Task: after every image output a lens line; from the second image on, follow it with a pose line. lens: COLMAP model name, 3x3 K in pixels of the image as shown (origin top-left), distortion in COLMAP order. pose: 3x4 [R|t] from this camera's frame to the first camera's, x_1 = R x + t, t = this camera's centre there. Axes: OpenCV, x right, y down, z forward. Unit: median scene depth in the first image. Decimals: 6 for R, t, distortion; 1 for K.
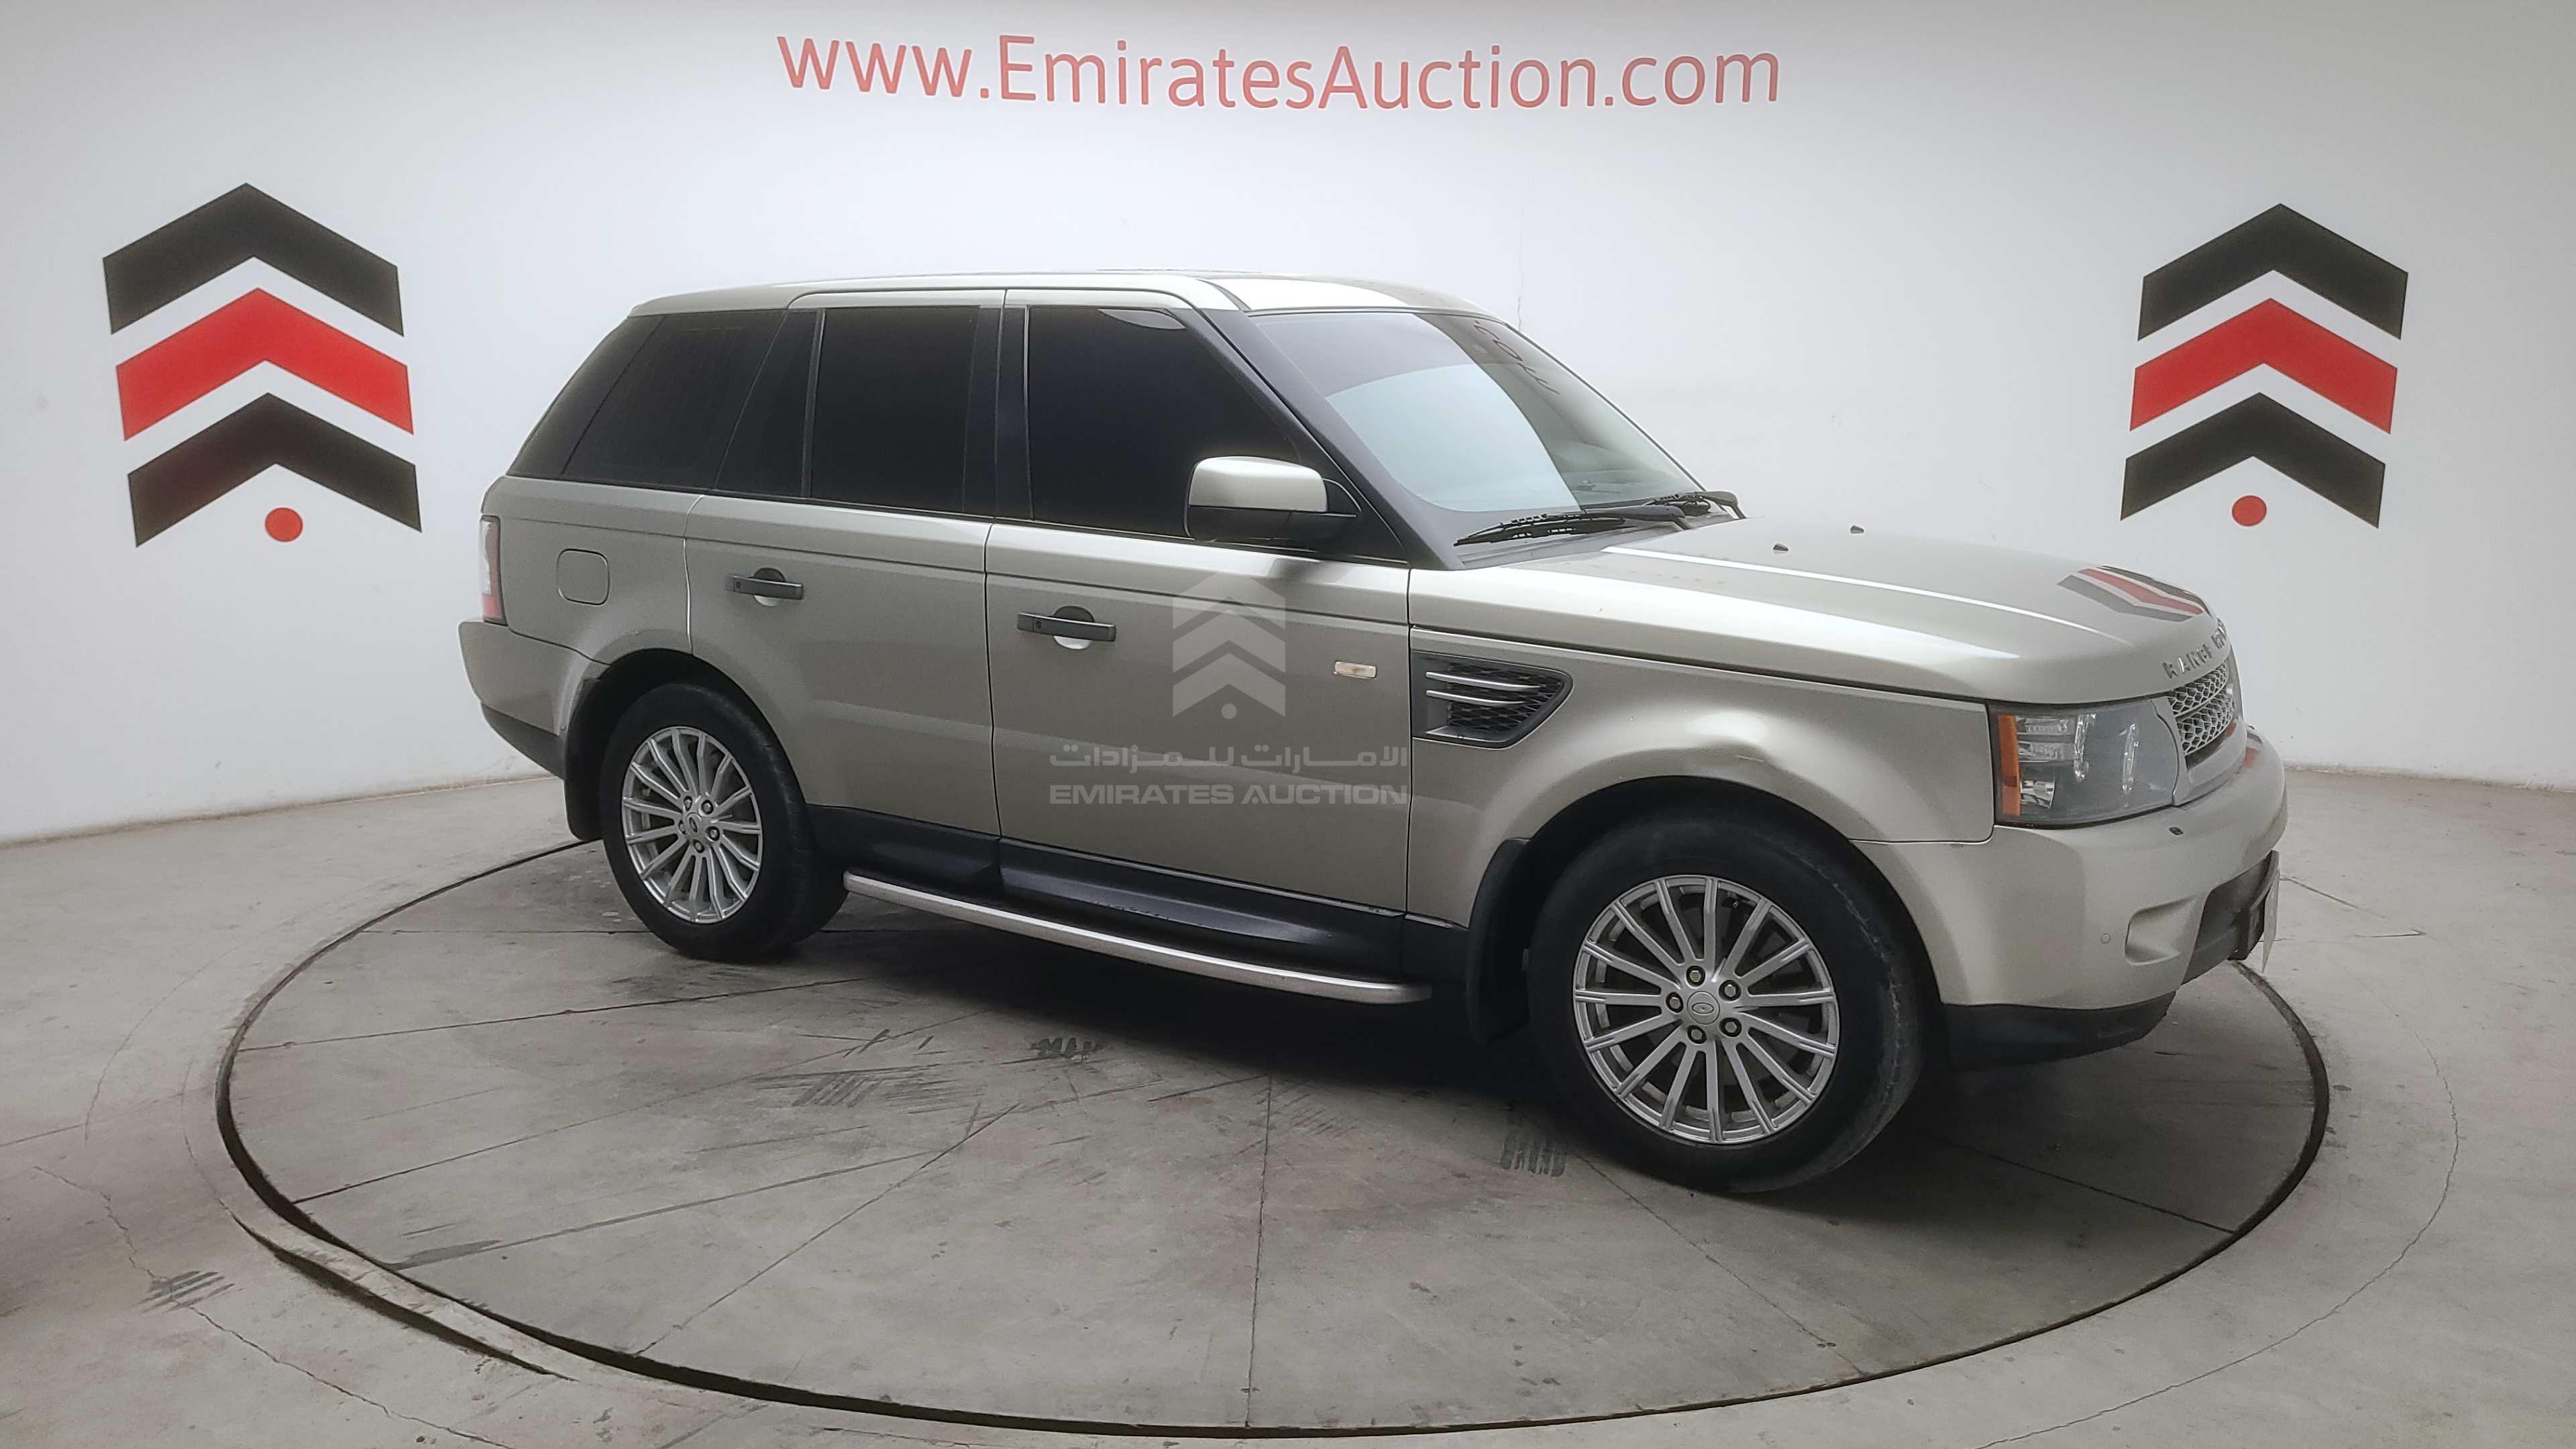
lens RADIAL K [[1979.9, 0, 1330.9], [0, 1979.9, 826.7], [0, 0, 1]] dist [0.039353, -0.000597]
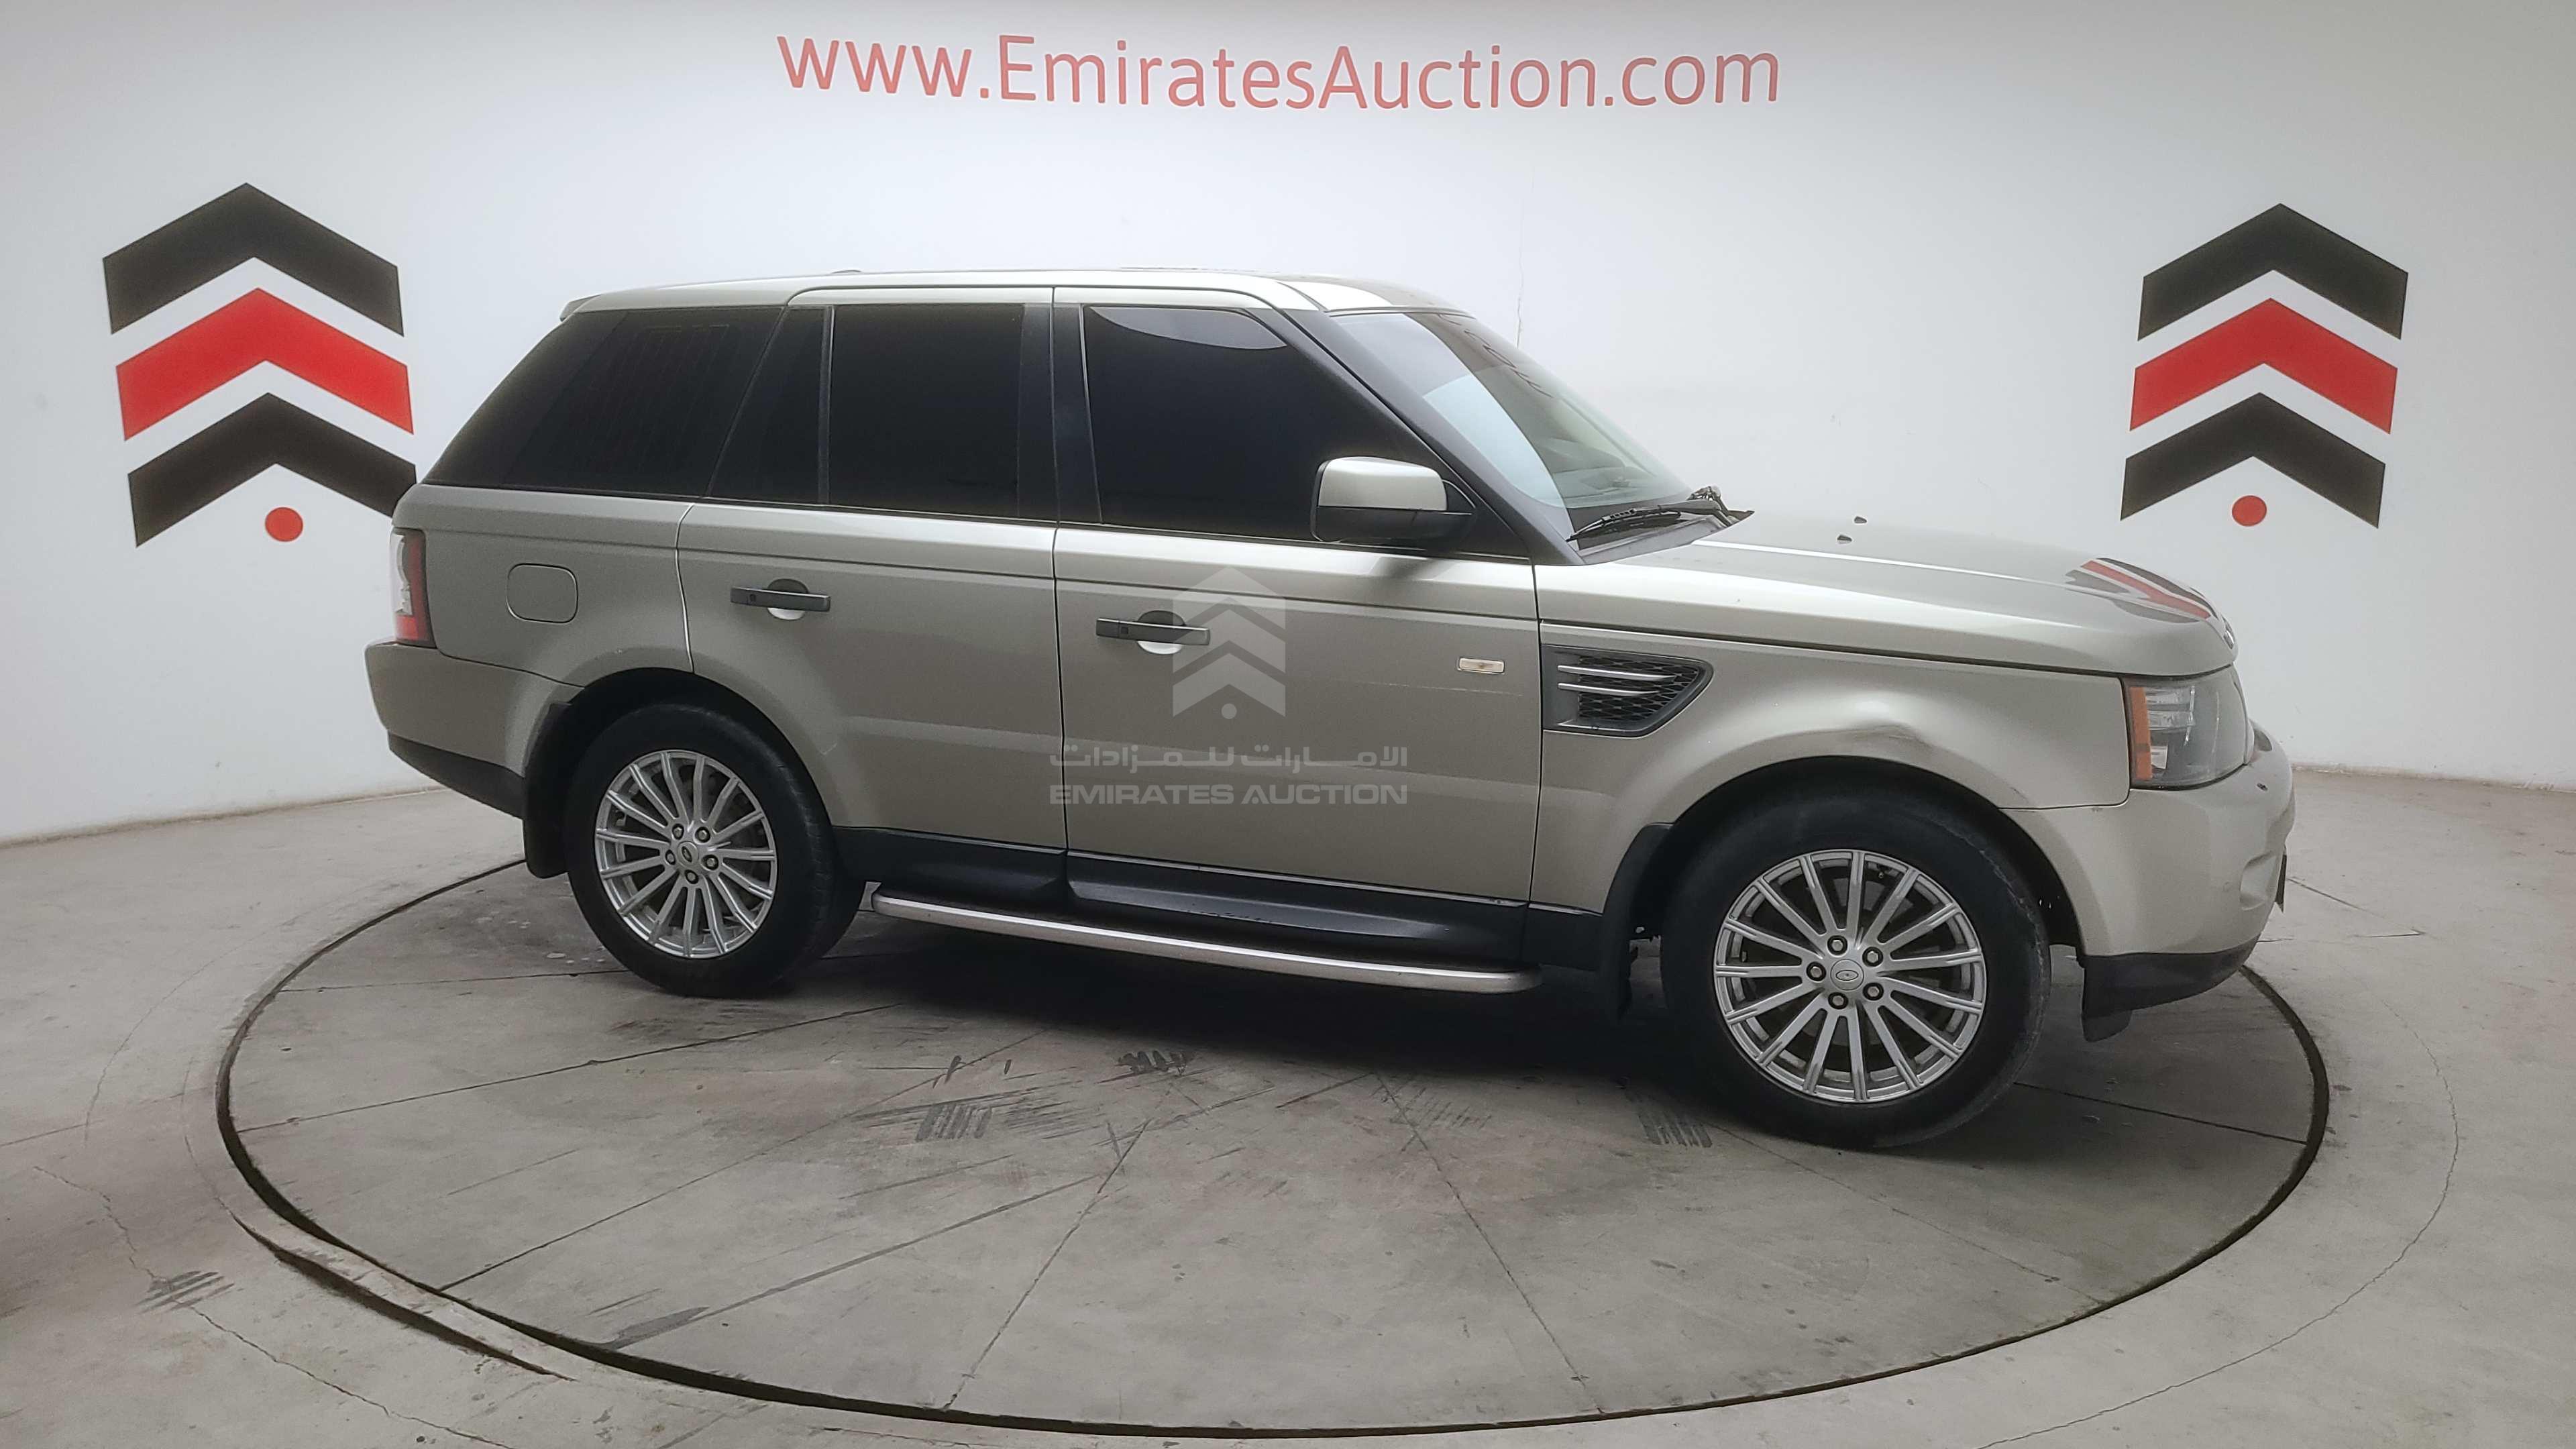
lens RADIAL K [[1979.9, 0, 1351.3], [0, 1979.9, 805.8], [0, 0, 1]] dist [0.039353, -0.000597]
pose [[0.975781, -0.047088, 0.213621, -0.264909], [0.048444, 0.998825, -0.001111, -0.009279], [-0.213317, 0.011433, 0.976916, 0.022299]]
